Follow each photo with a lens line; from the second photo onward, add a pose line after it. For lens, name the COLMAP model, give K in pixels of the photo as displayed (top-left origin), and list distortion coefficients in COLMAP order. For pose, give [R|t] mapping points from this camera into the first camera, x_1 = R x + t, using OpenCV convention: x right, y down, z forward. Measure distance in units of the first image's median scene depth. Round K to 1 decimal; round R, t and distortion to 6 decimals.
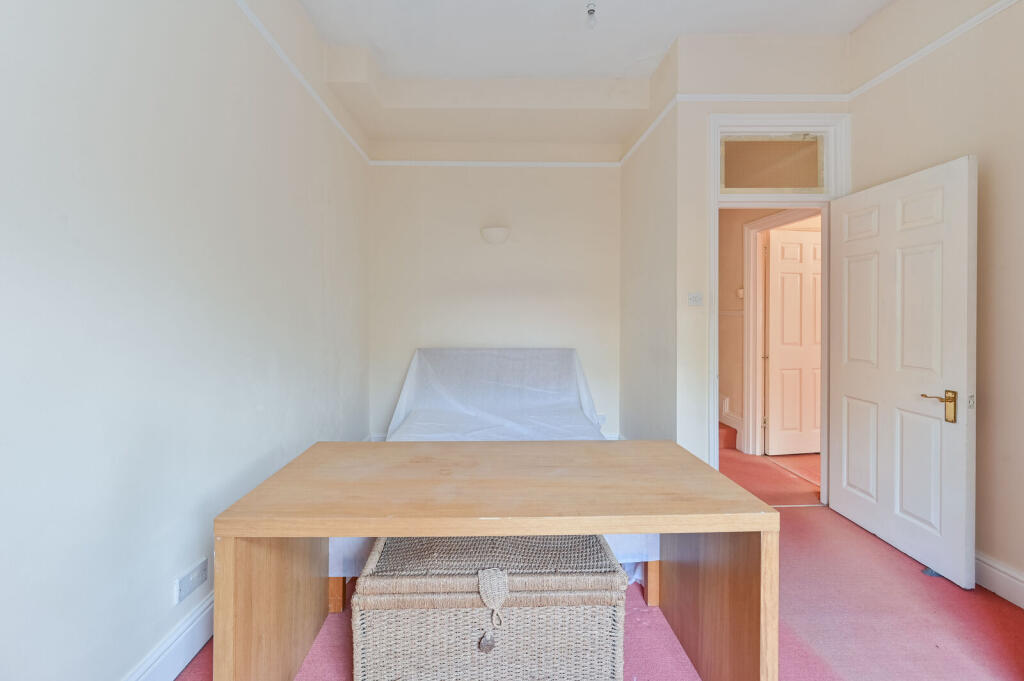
lens RADIAL K [[409.7, 0, 497.0], [0, 409.7, 315.3], [0, 0, 1]] dist [-0.002202, -0.000837]
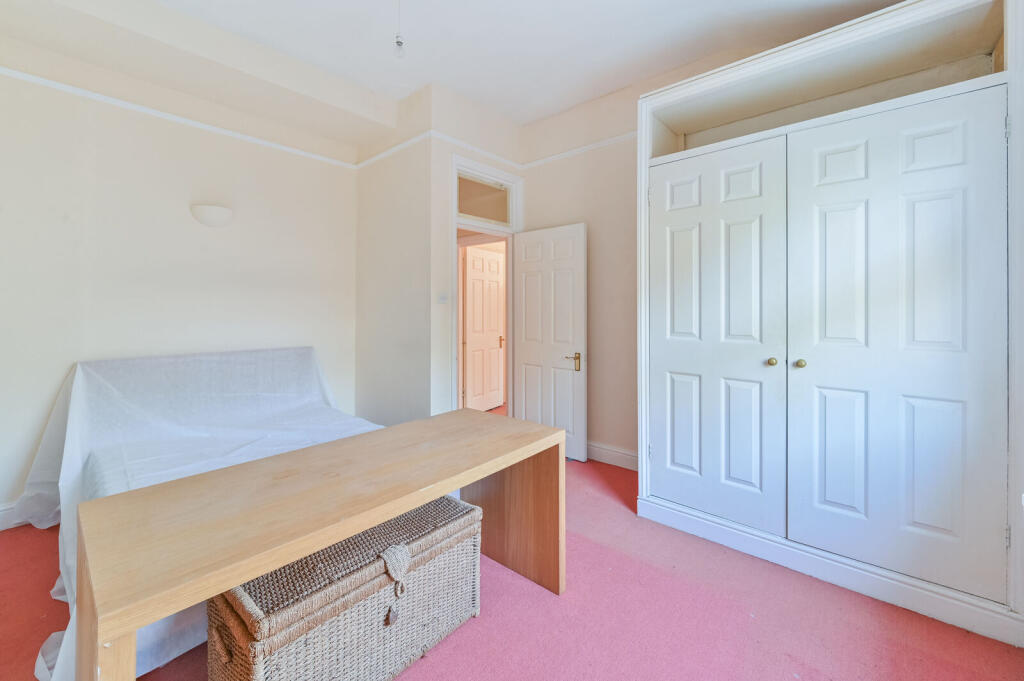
lens RADIAL K [[407.5, 0, 506.9], [0, 407.5, 307.9], [0, 0, 1]] dist [-0.000291, 0.000055]
pose [[0.677745, -0.000545, 0.735297, -0.386165], [0.006263, 0.999968, -0.005032, -0.004005], [-0.735271, 0.008016, 0.677726, 0.024683]]
